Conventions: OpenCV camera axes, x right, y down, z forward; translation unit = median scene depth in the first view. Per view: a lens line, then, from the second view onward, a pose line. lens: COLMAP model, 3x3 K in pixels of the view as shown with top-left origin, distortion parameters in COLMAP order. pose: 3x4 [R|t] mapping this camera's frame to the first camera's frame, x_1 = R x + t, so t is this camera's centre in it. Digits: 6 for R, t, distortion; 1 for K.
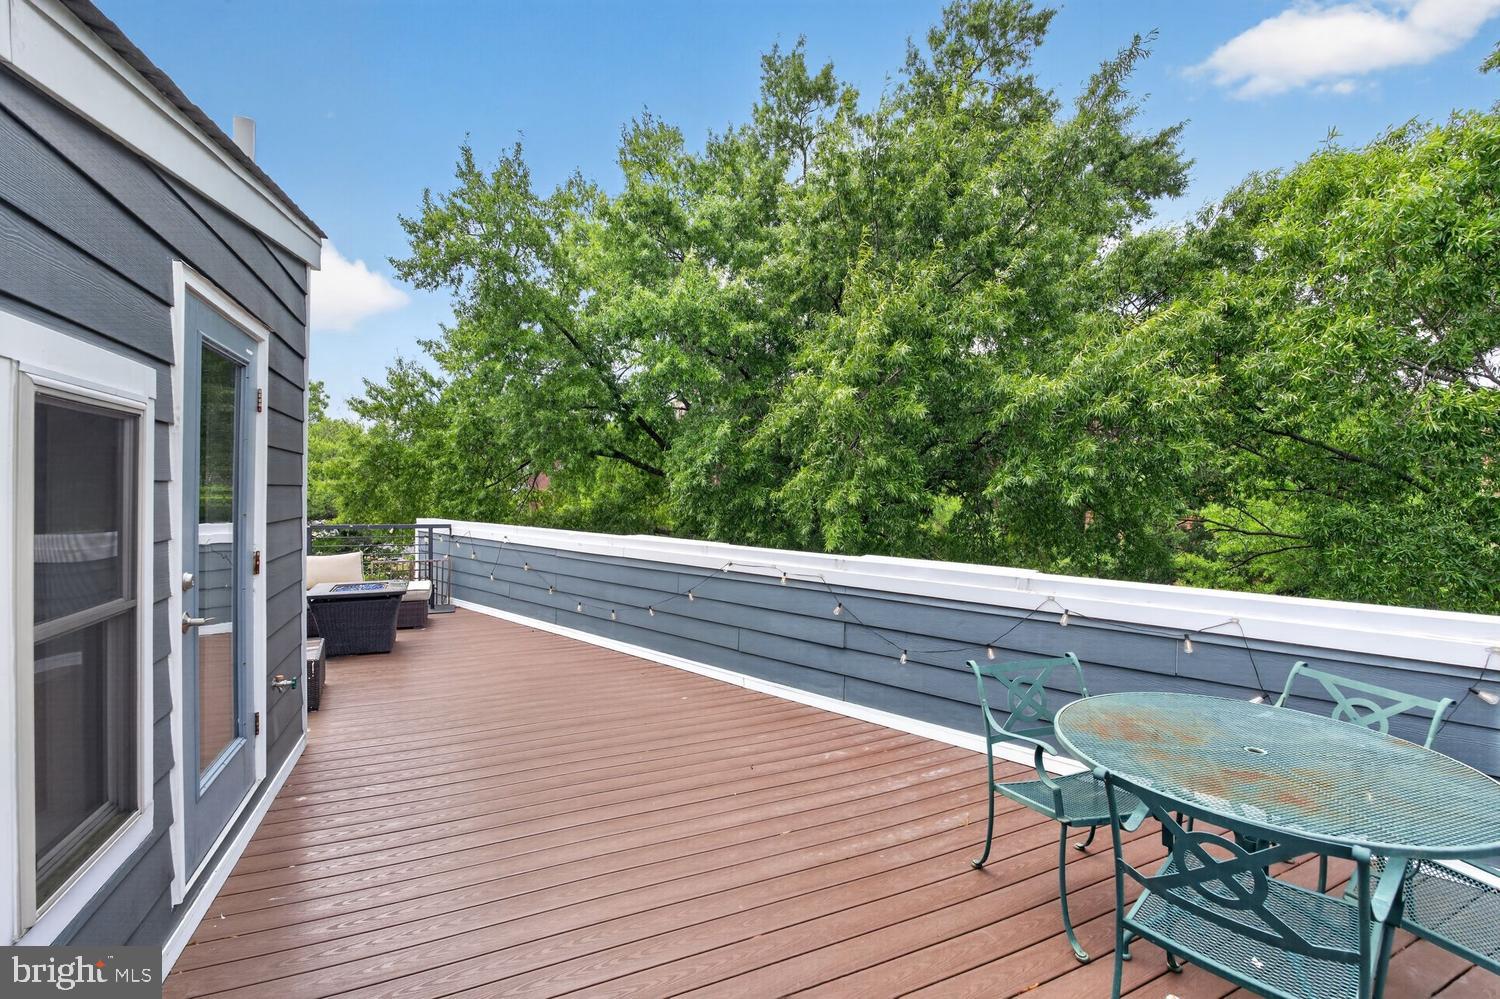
lens RADIAL K [[719.5, 0, 765.3], [0, 719.5, 503.8], [0, 0, 1]] dist [-0.018791, -0.000204]
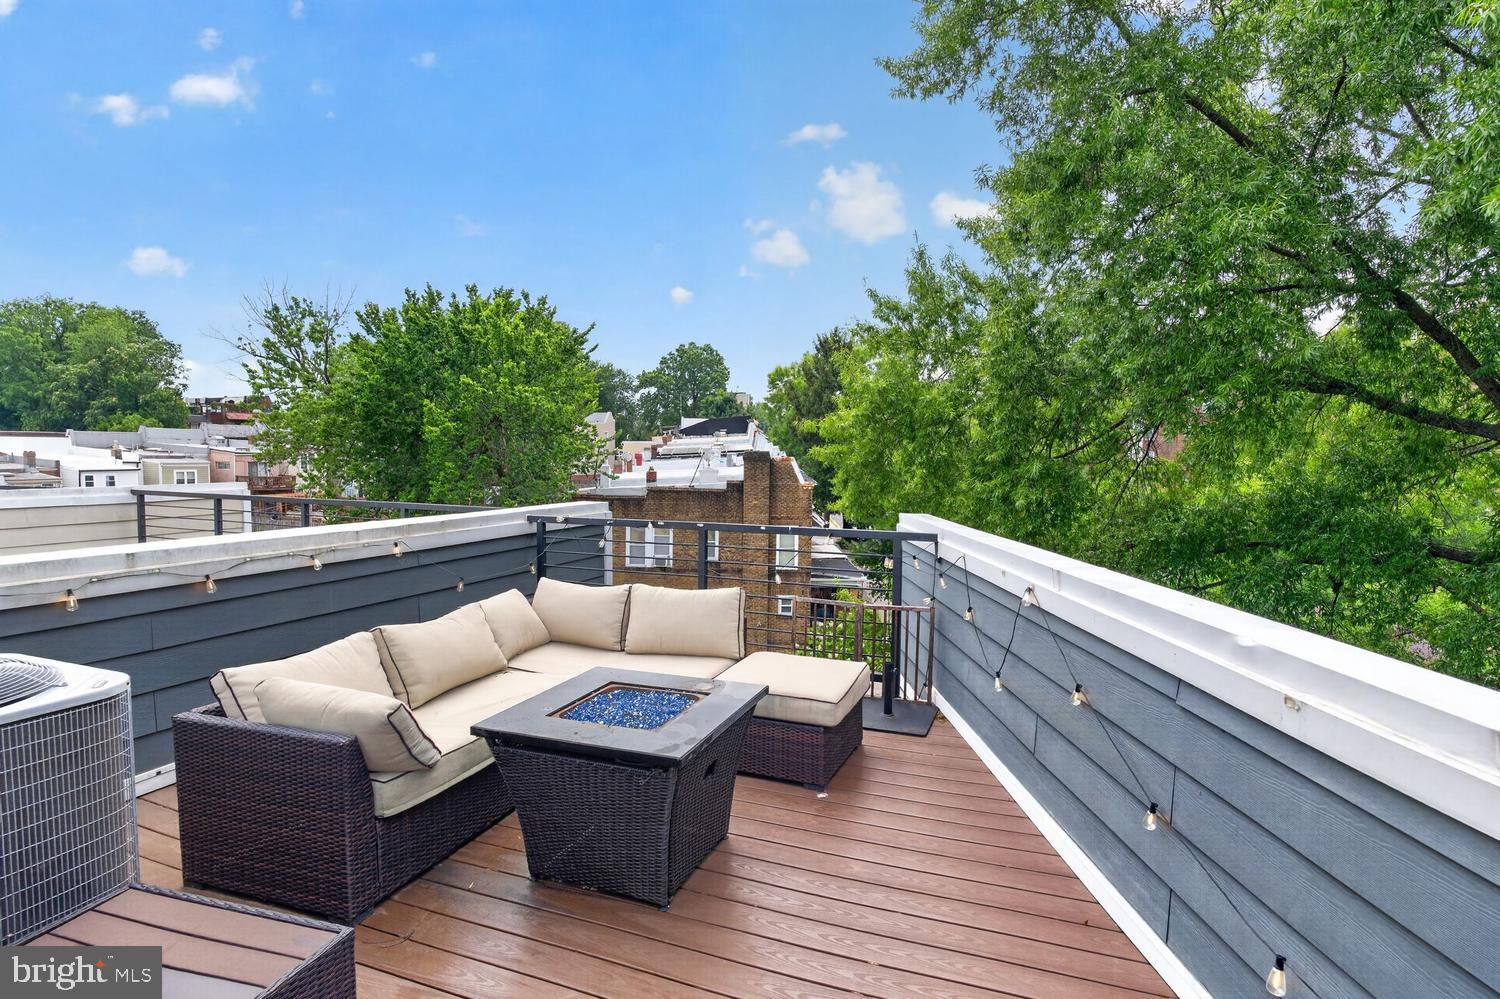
lens RADIAL K [[719.5, 0, 765.3], [0, 719.5, 503.8], [0, 0, 1]] dist [-0.018791, -0.000204]
pose [[0.680707, 0.043416, -0.731268, -0.135546], [-0.014026, 0.998832, 0.046245, -0.008603], [0.732422, -0.021222, 0.680521, 0.468273]]
